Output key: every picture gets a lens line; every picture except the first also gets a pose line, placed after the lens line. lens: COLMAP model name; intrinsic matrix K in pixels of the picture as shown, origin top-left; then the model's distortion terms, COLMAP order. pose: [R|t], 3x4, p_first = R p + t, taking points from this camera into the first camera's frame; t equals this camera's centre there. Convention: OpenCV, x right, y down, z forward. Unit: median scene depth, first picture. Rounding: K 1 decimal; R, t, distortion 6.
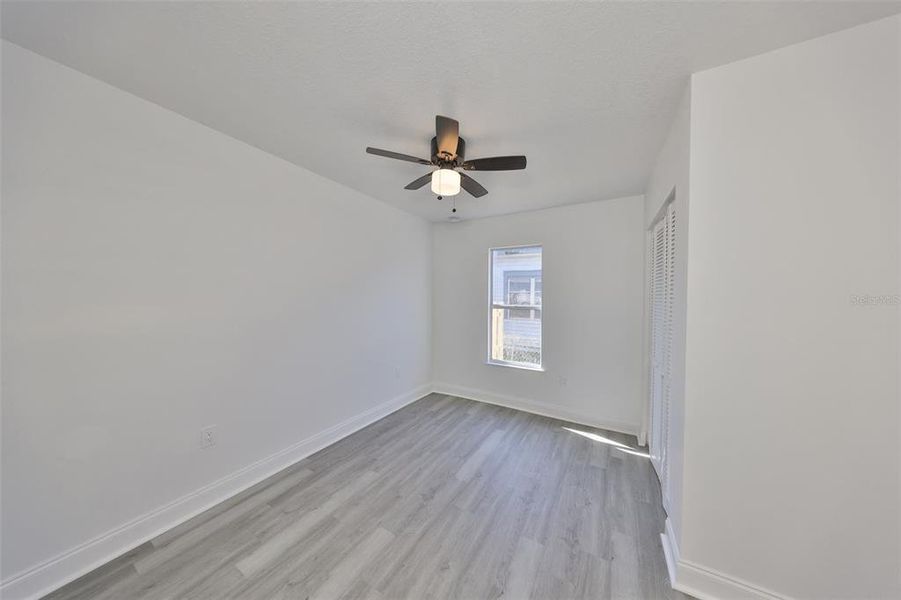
lens RADIAL K [[282.1, 0, 451.7], [0, 282.1, 301.1], [0, 0, 1]] dist [0.000736, 0.000081]
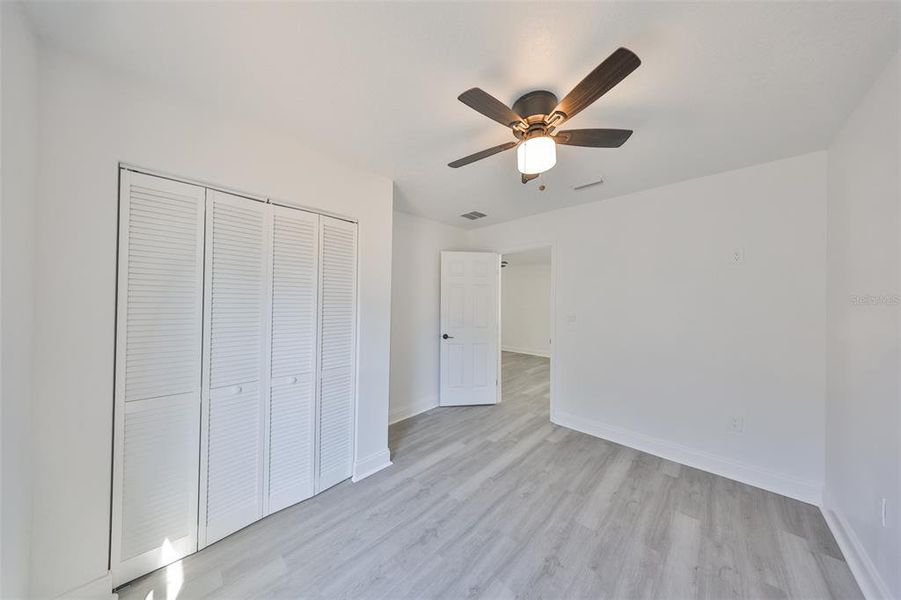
lens RADIAL K [[282.1, 0, 451.7], [0, 282.1, 301.1], [0, 0, 1]] dist [0.000736, 0.000081]
pose [[-0.970513, -0.017814, 0.240390, 0.012299], [-0.017570, 0.999841, 0.003156, -0.017481], [-0.240407, -0.001160, -0.970671, 2.094865]]
